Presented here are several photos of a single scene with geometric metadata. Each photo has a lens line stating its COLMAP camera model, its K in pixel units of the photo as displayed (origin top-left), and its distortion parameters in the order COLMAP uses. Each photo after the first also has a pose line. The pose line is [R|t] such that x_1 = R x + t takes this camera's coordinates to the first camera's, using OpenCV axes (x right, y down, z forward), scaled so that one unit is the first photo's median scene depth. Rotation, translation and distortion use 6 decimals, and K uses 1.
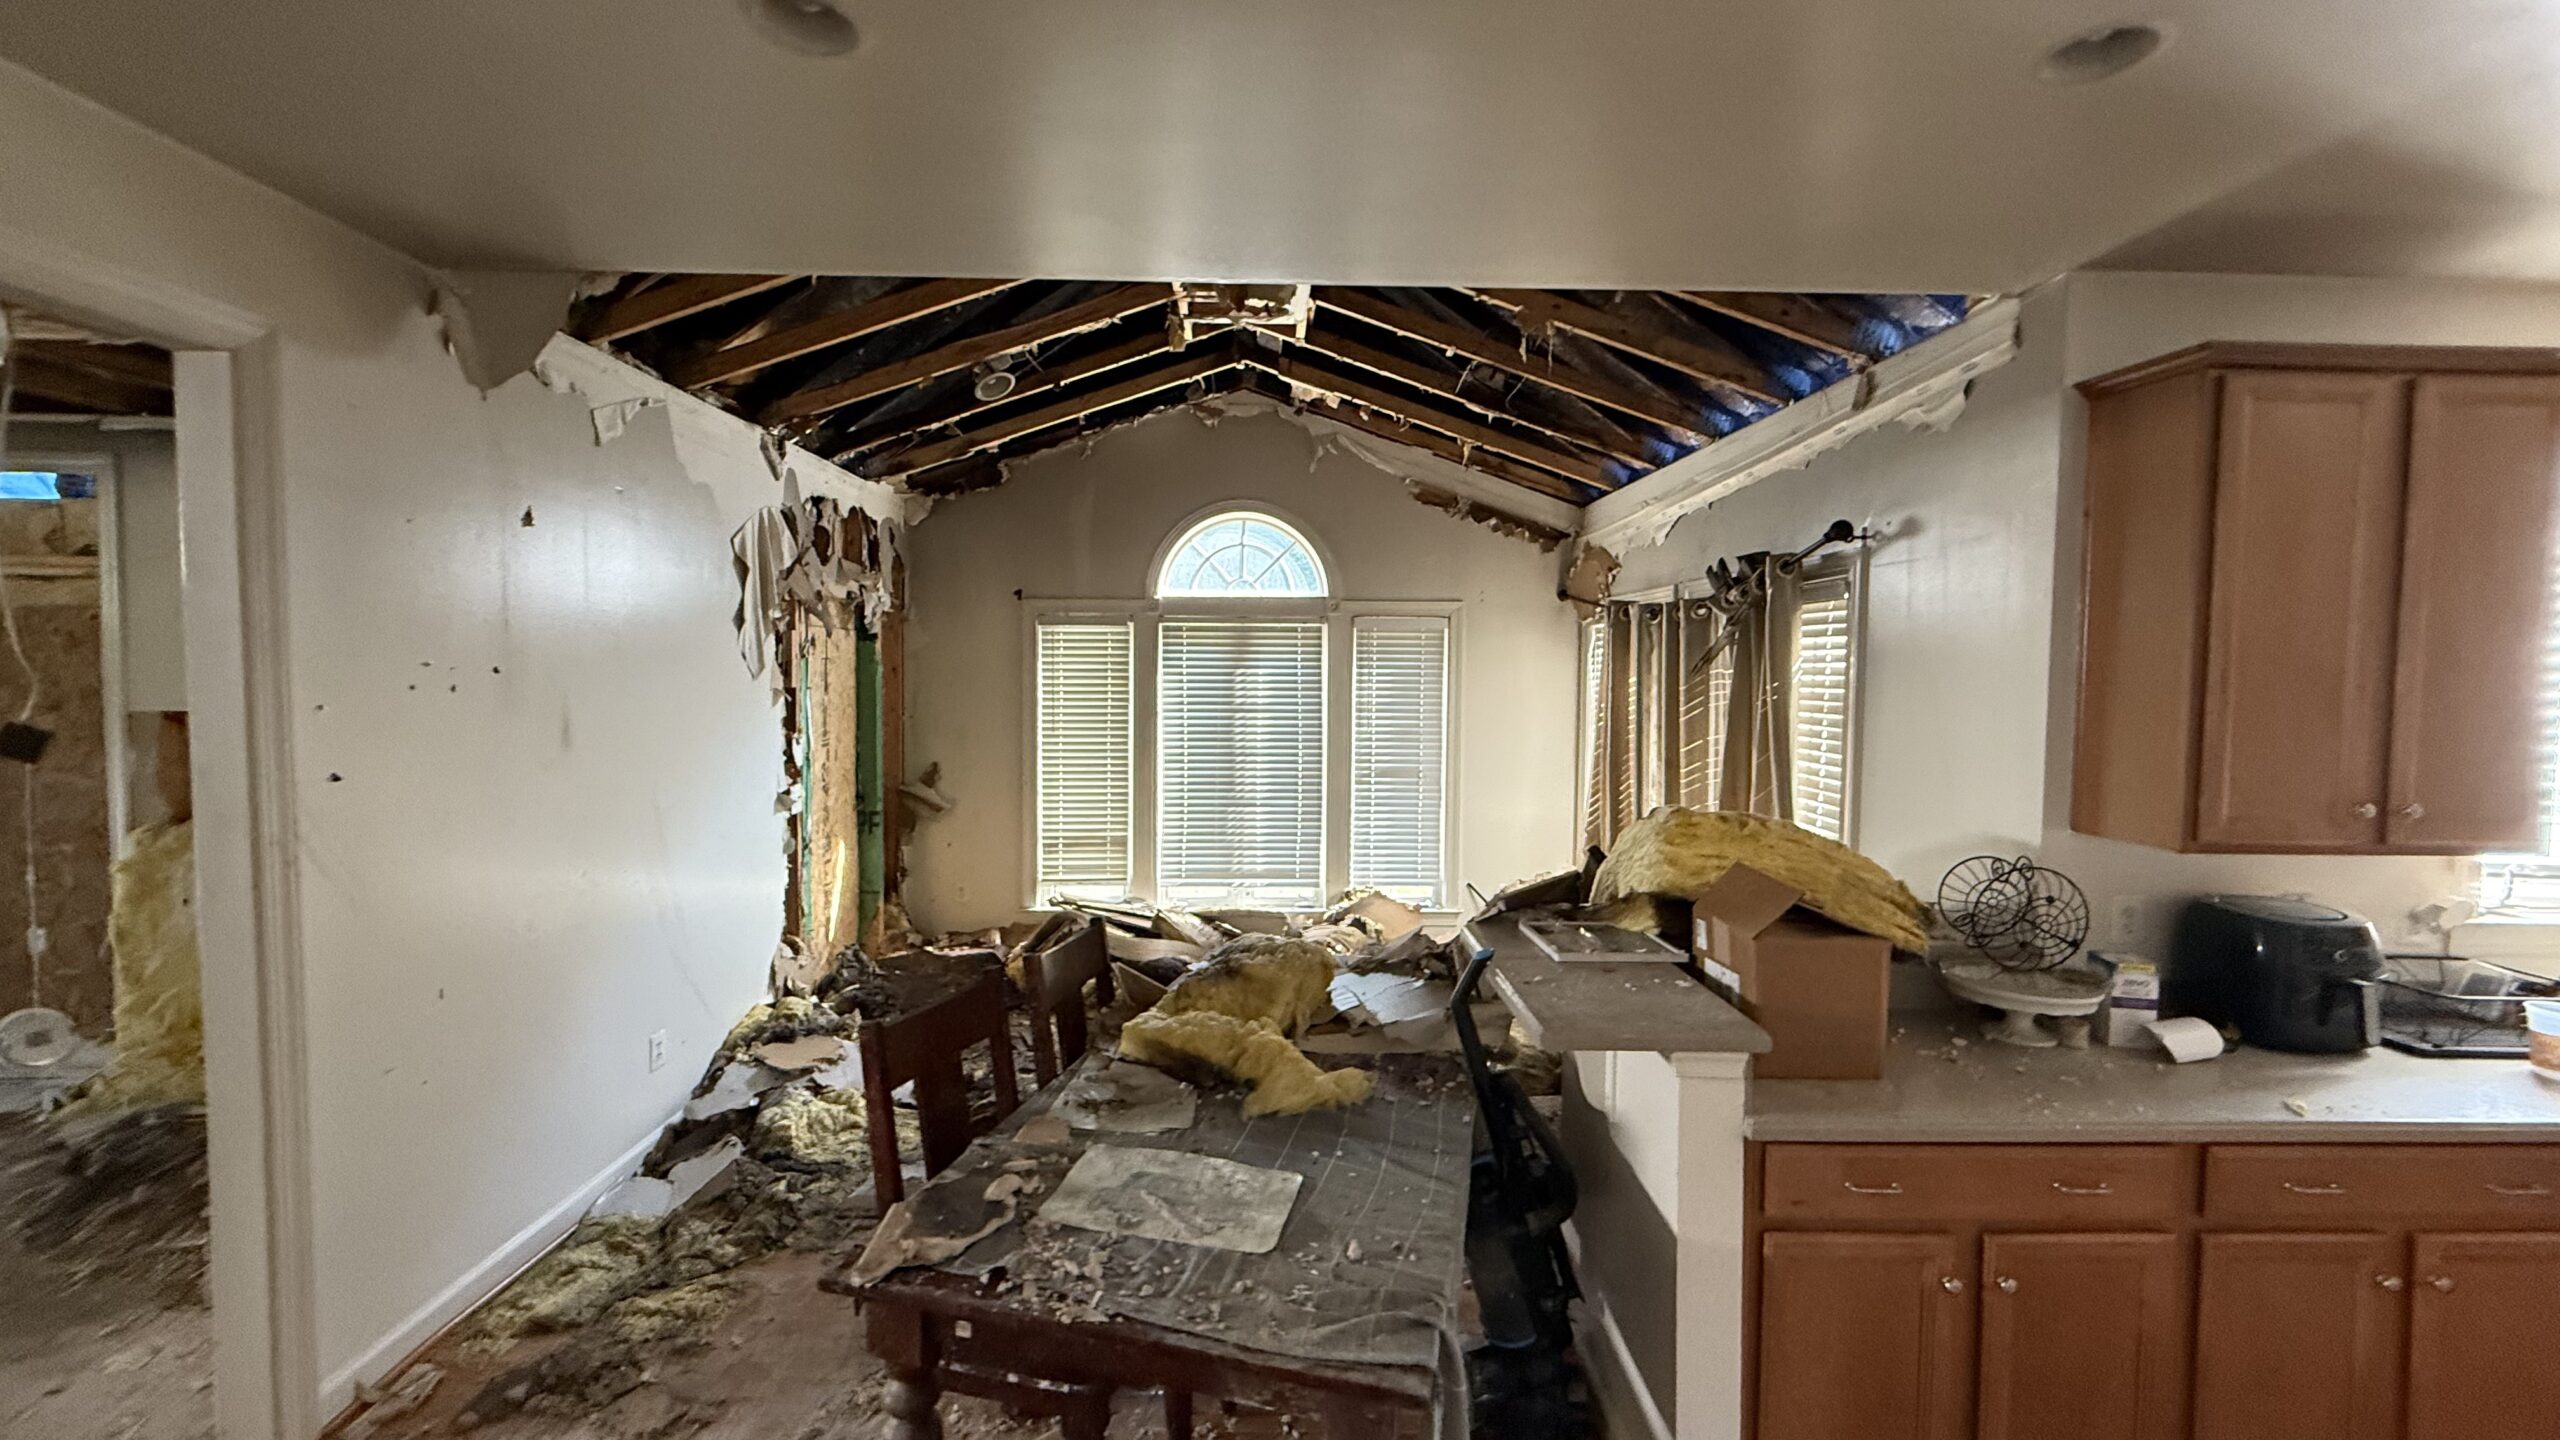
lens RADIAL K [[1019.5, 0, 1273.3], [0, 1019.5, 716.1], [0, 0, 1]] dist [0.002133, -0.000190]
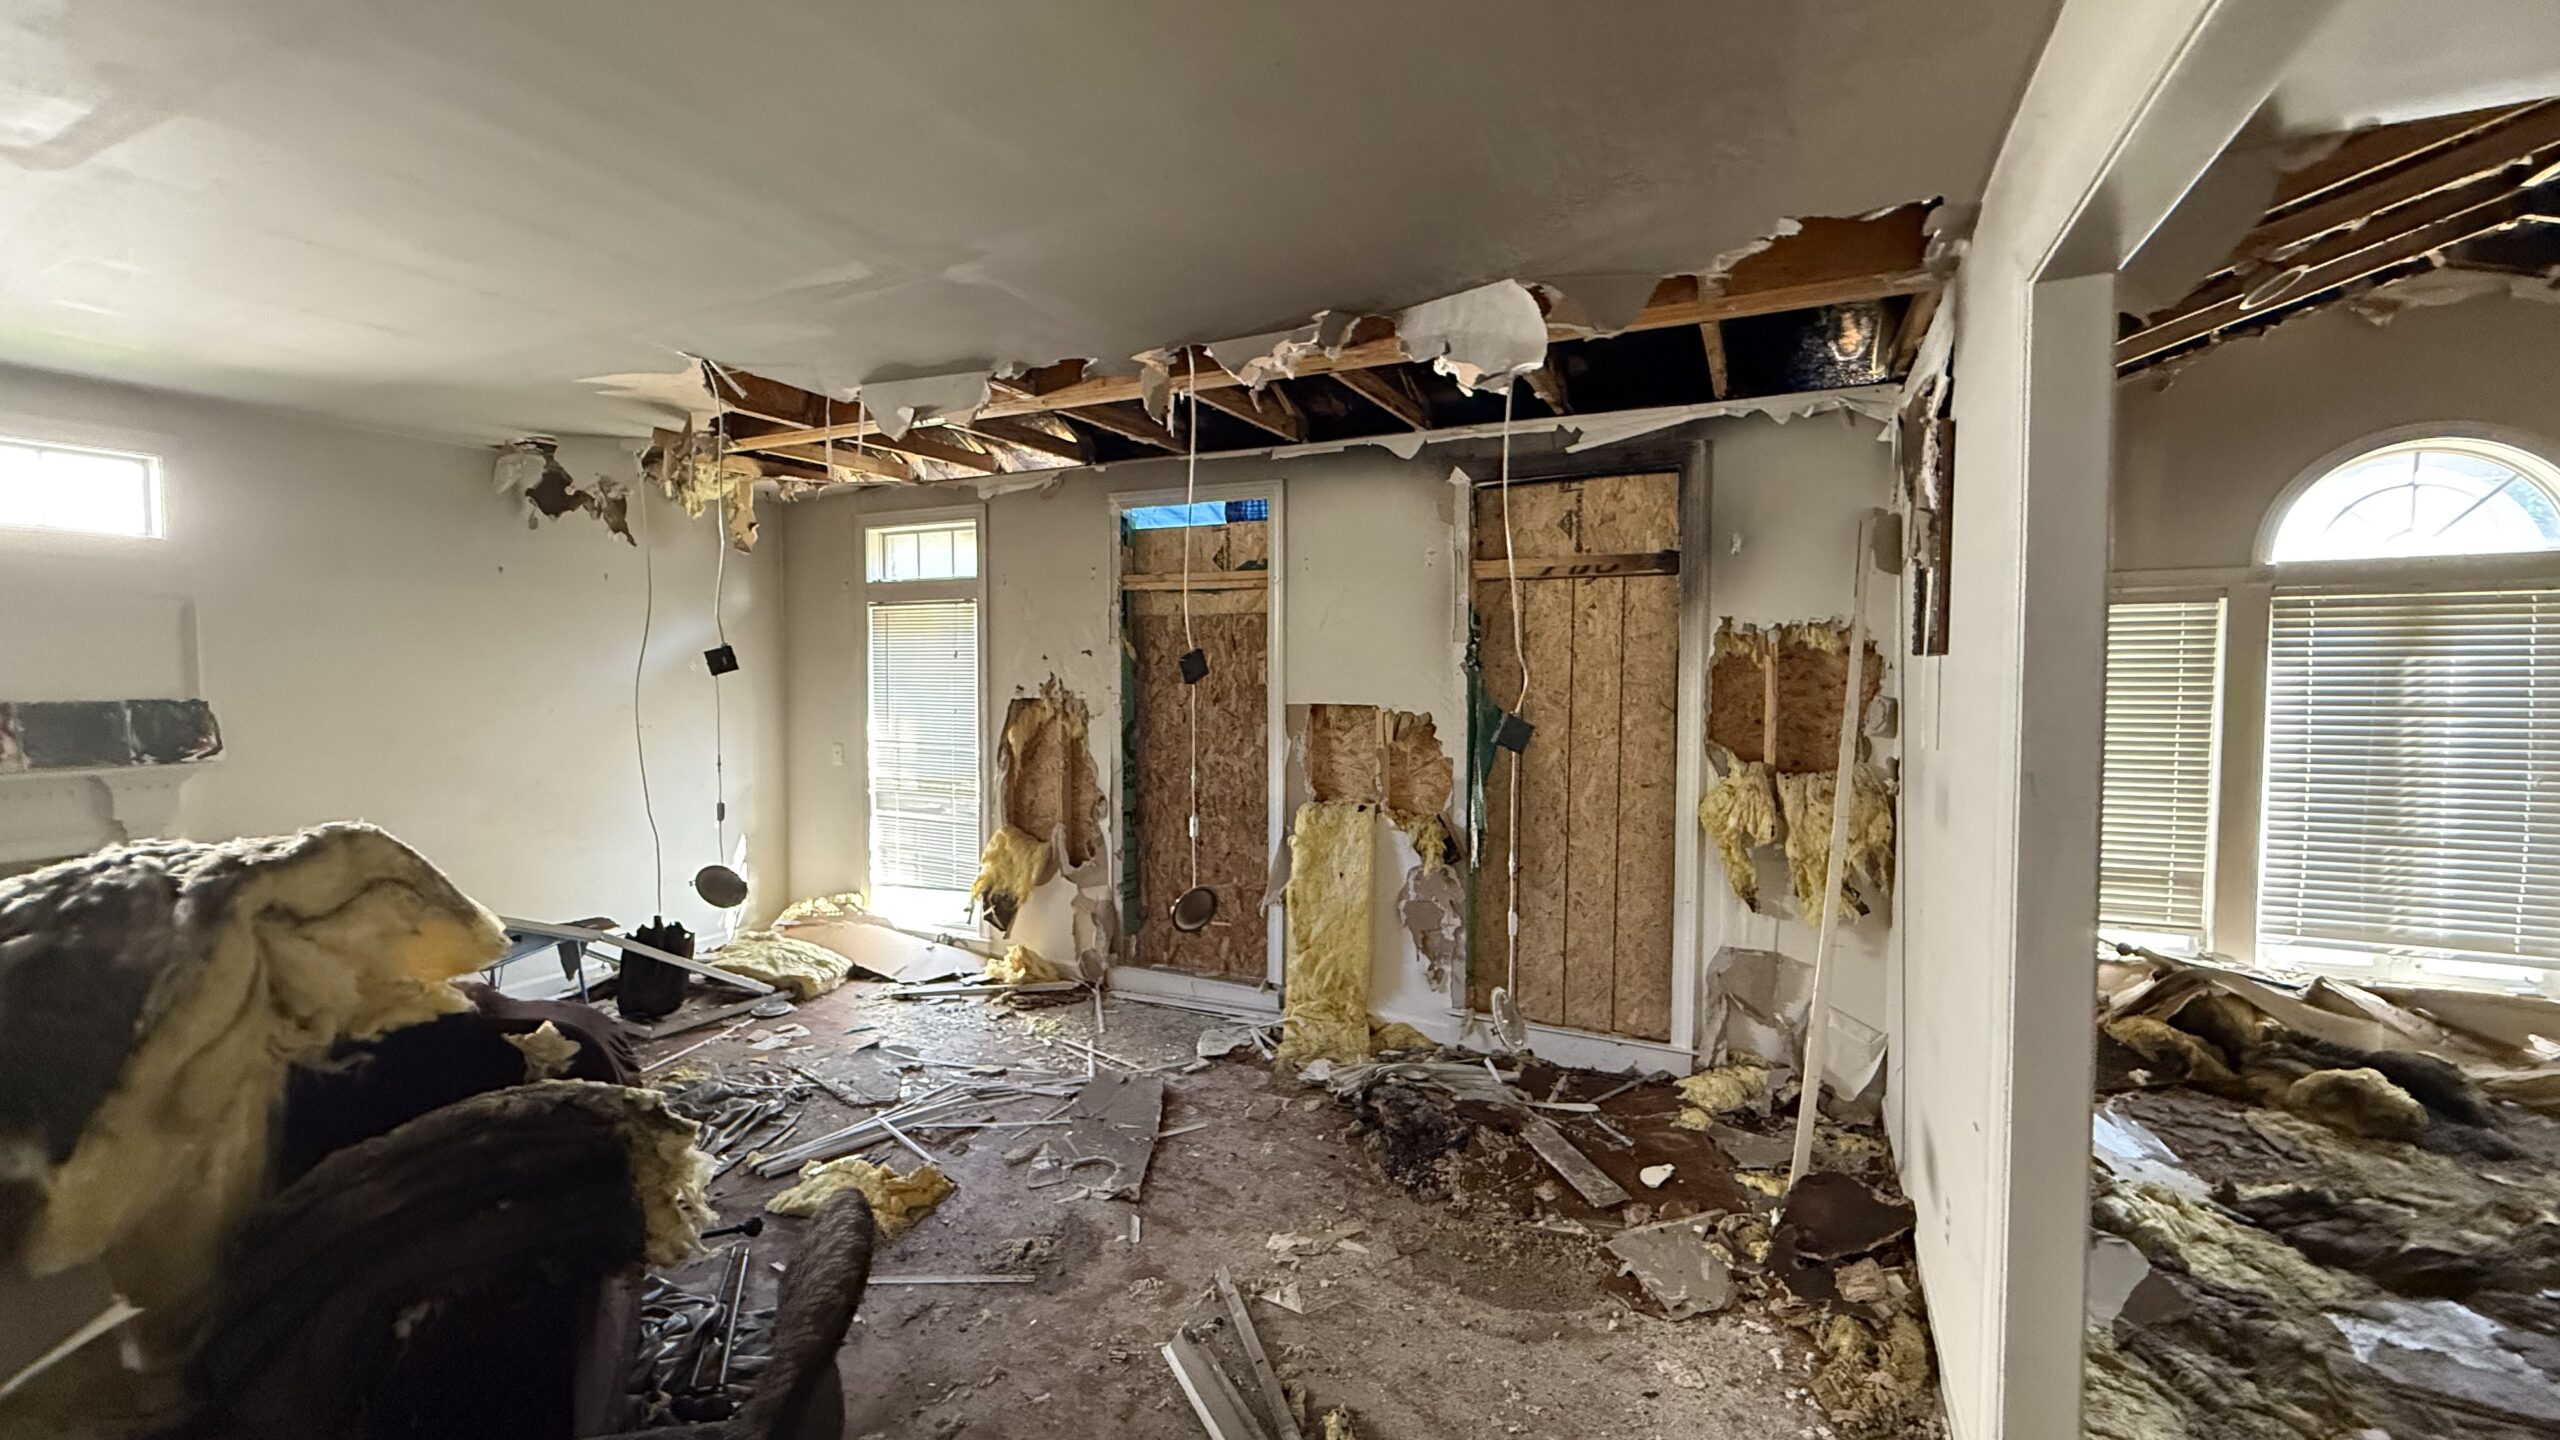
lens RADIAL K [[1019.5, 0, 1273.3], [0, 1019.5, 716.1], [0, 0, 1]] dist [0.002133, -0.000190]
pose [[0.891192, 0.012832, -0.453444, -0.495594], [-0.012019, 0.999917, 0.004674, 0.003112], [0.453467, 0.001284, 0.891272, -0.019501]]
